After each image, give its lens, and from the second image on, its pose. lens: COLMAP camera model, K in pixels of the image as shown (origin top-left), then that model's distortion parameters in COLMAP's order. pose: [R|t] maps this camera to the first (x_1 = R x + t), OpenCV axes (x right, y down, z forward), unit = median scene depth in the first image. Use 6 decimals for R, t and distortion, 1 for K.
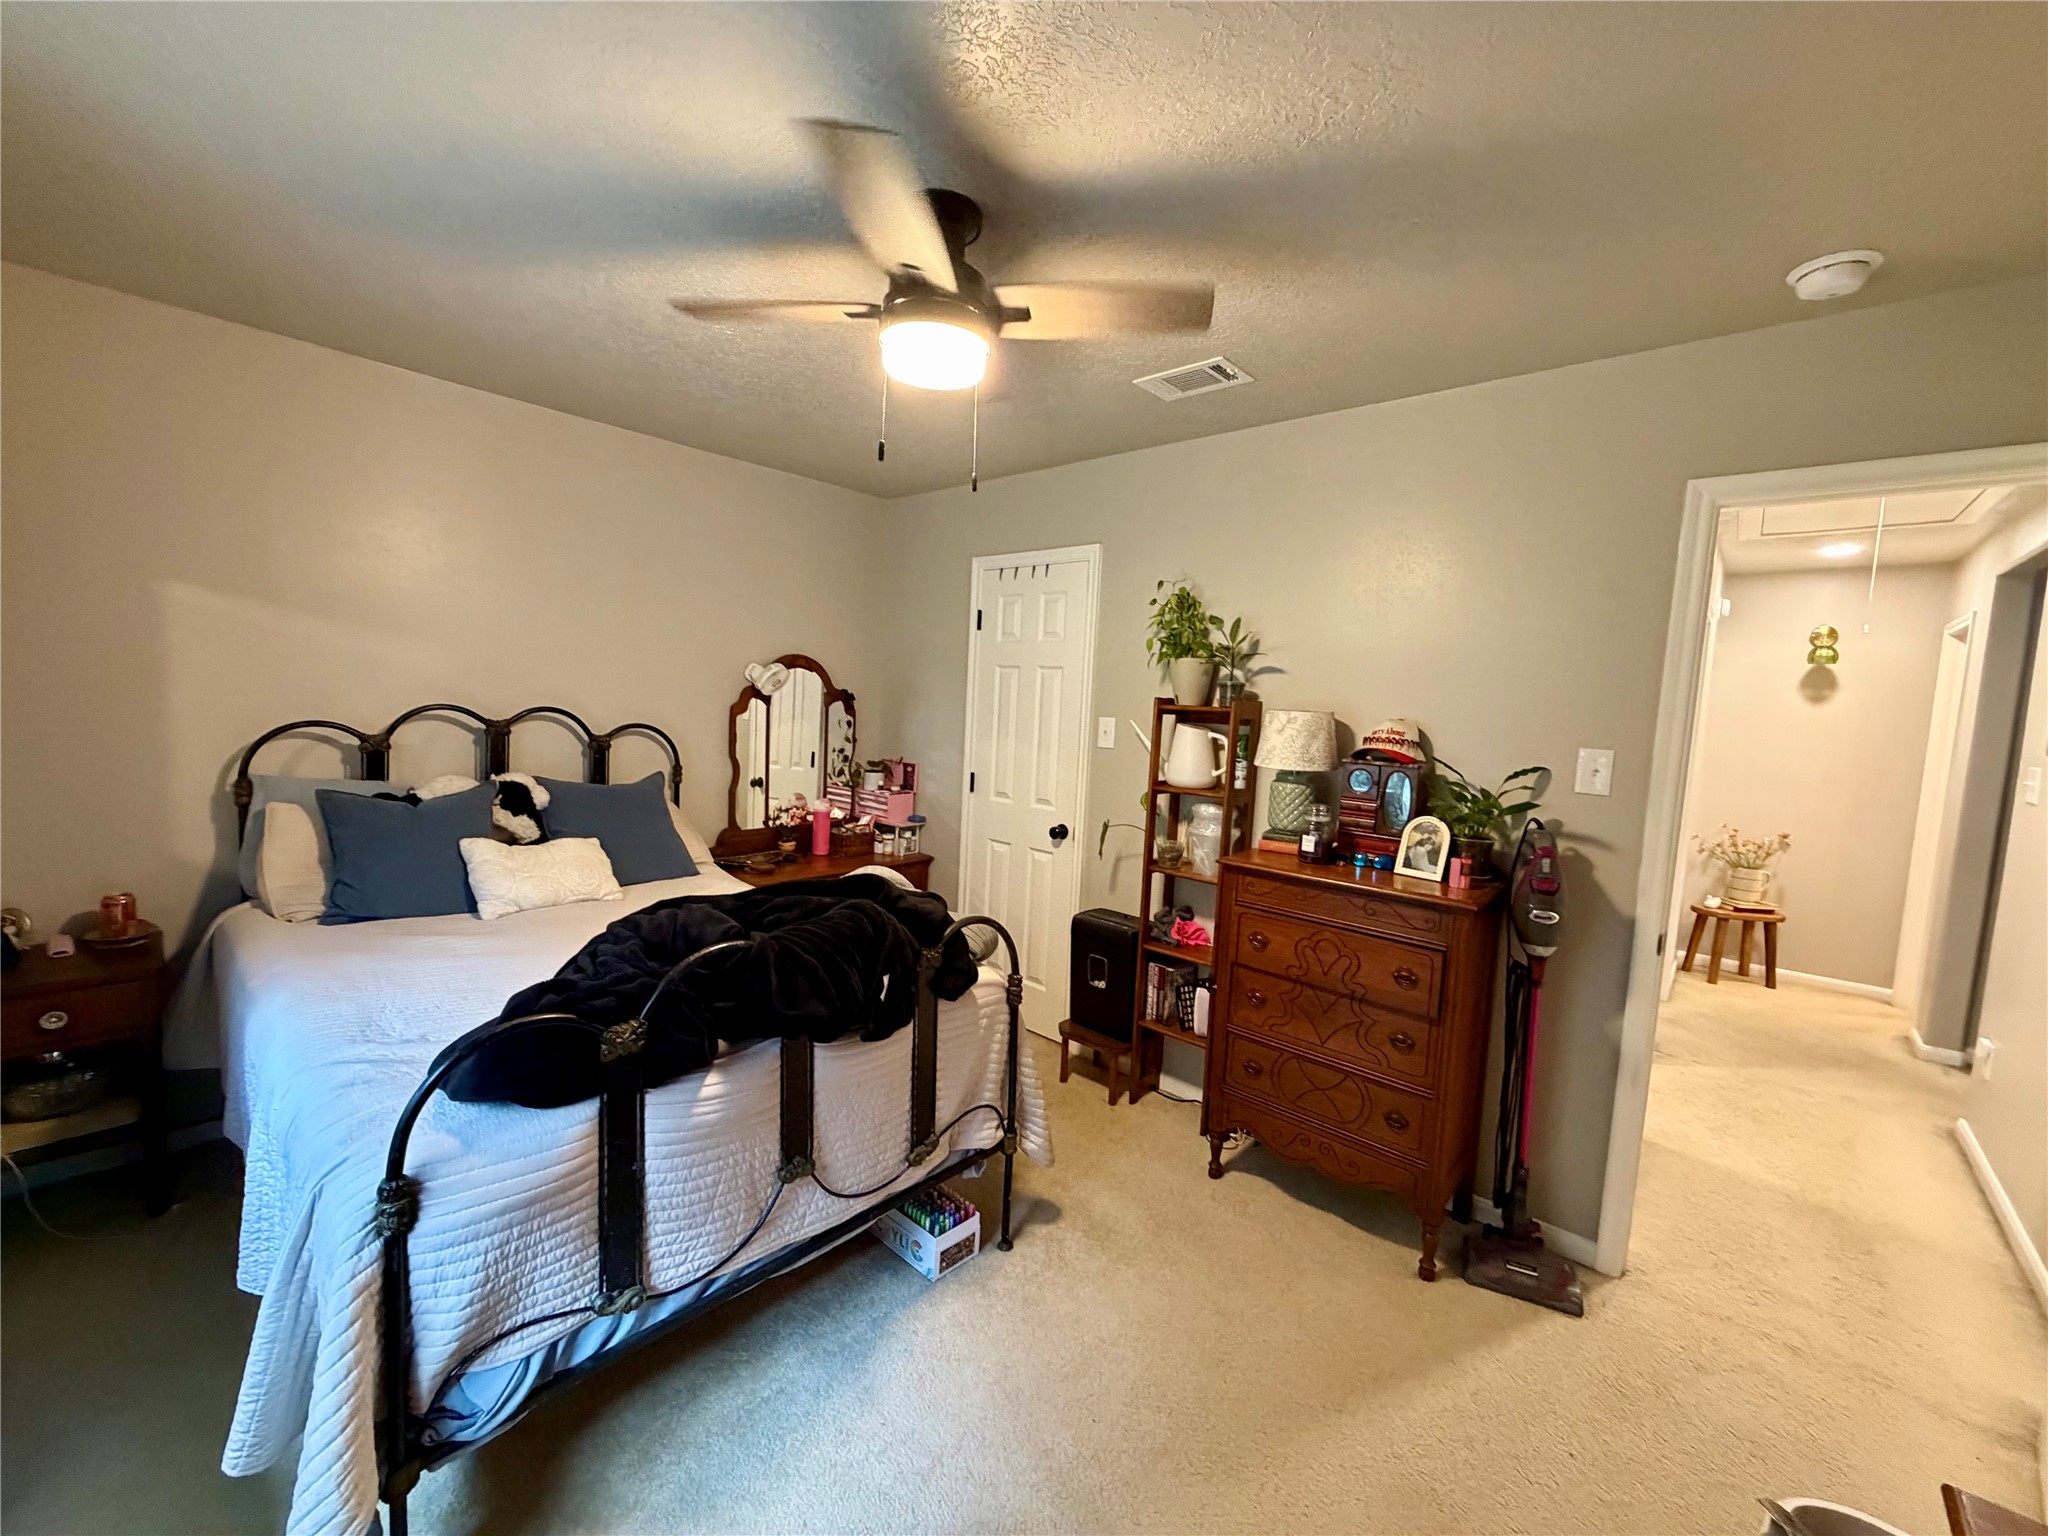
lens RADIAL K [[818.6, 0, 1032.4], [0, 818.6, 769.1], [0, 0, 1]] dist [0.003091, 0.000861]
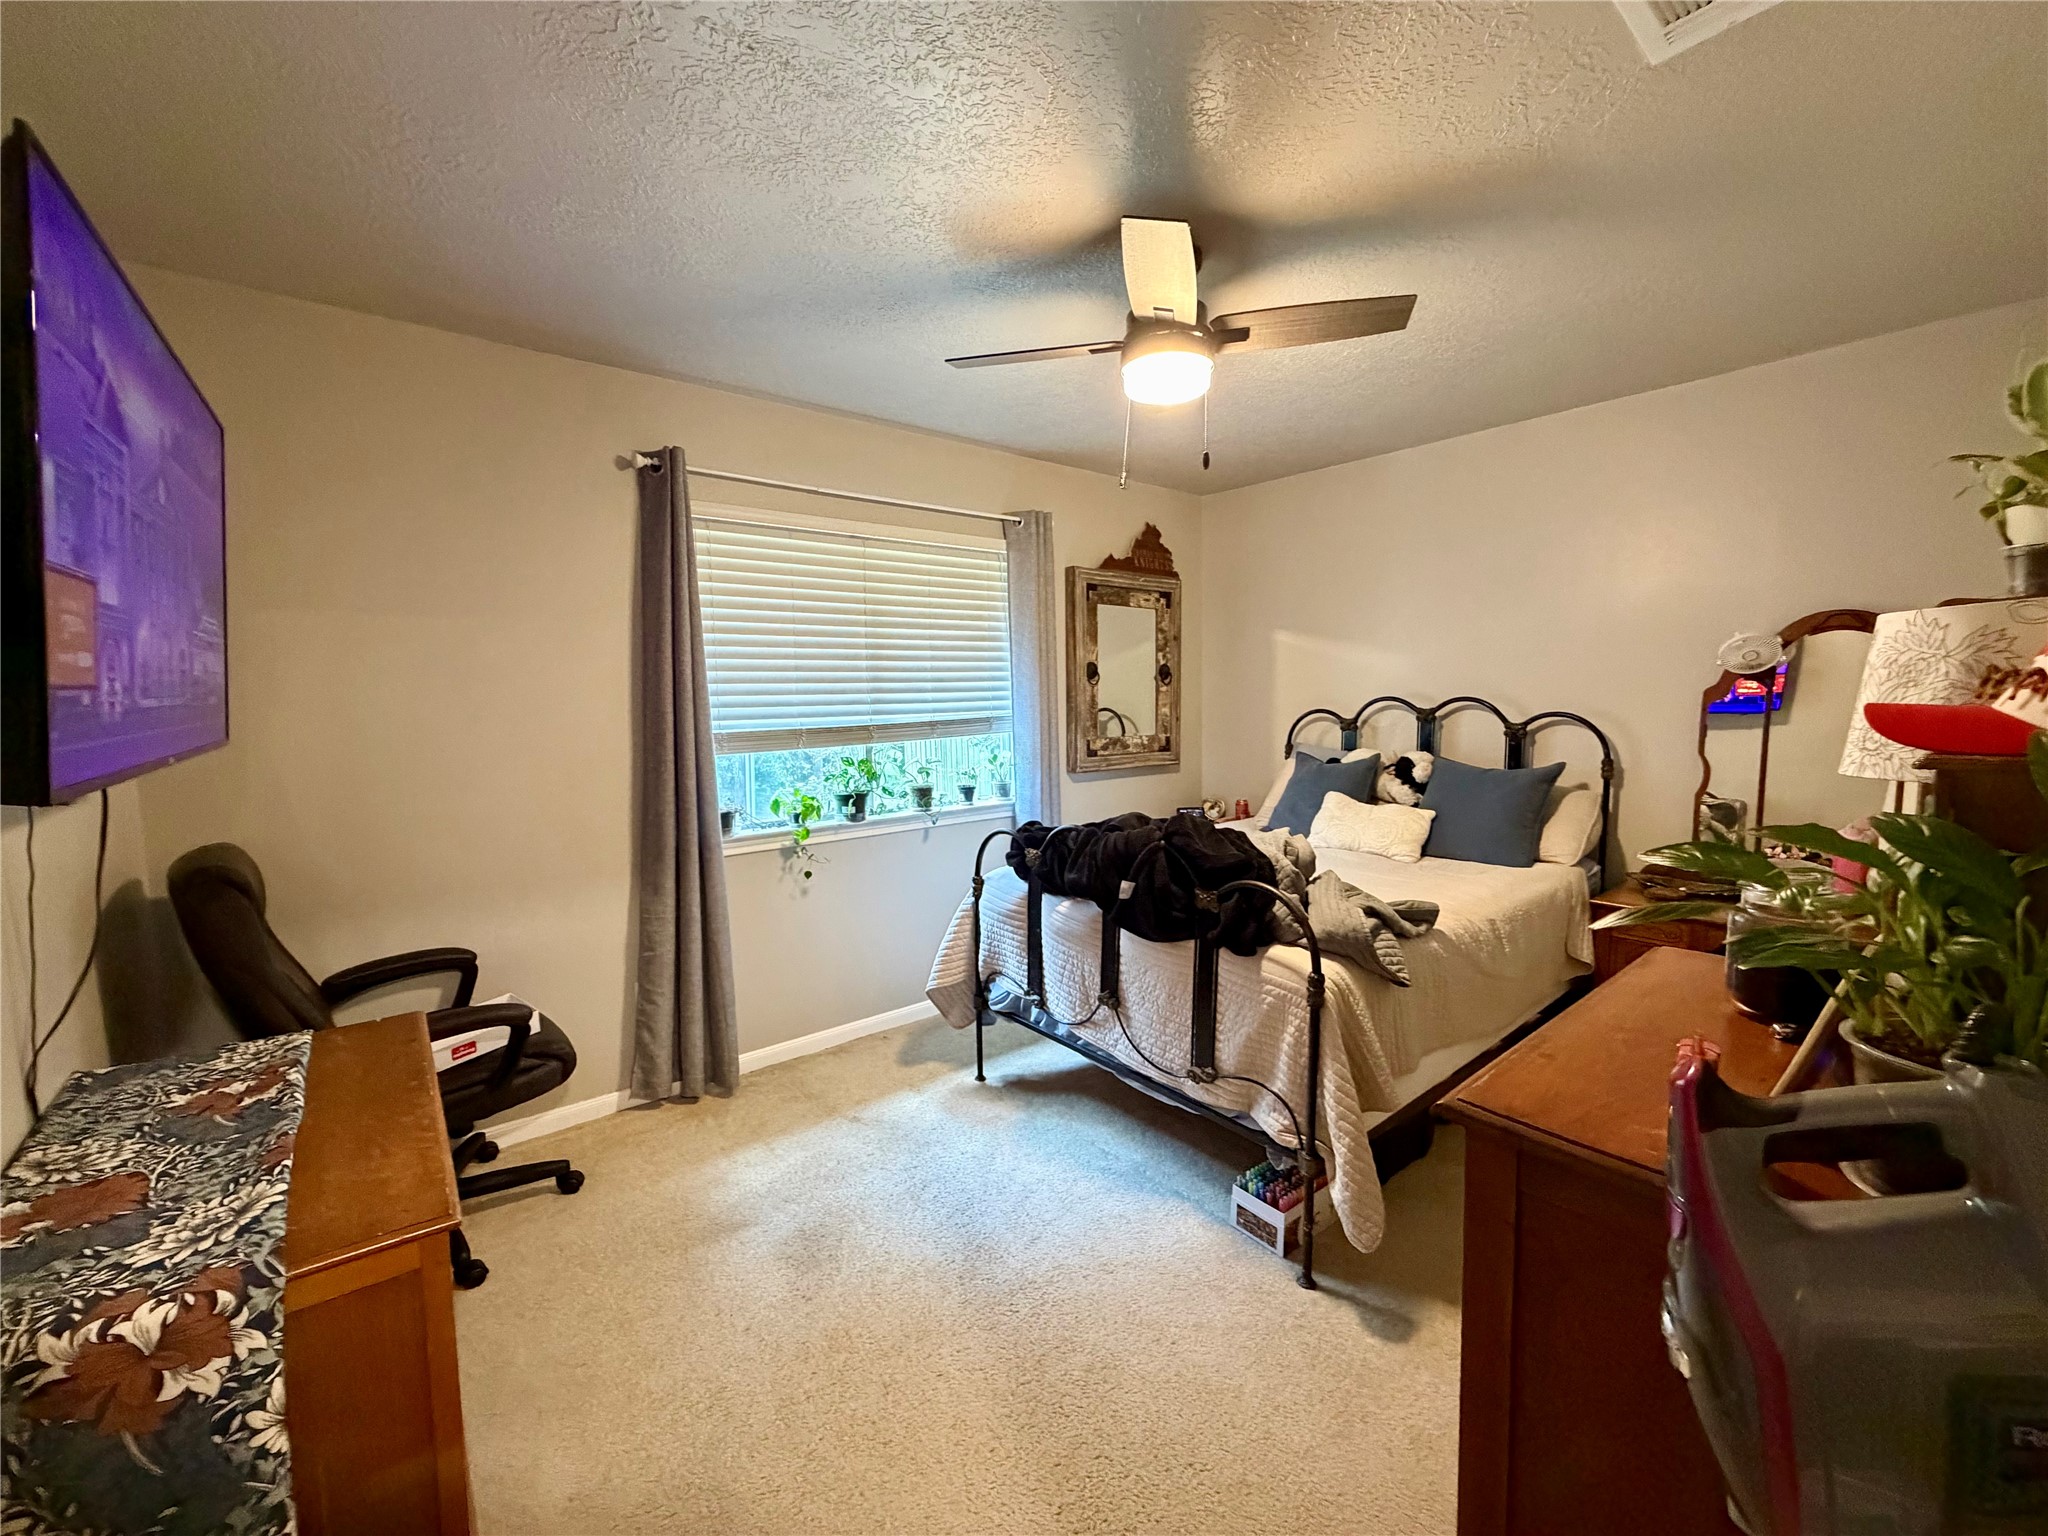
lens RADIAL K [[818.6, 0, 1018.4], [0, 818.6, 769.9], [0, 0, 1]] dist [0.003091, 0.000861]
pose [[-0.166898, 0.048164, -0.984797, 0.786135], [-0.082422, 0.994629, 0.062613, 0.005155], [0.982523, 0.091619, -0.162031, 0.720611]]
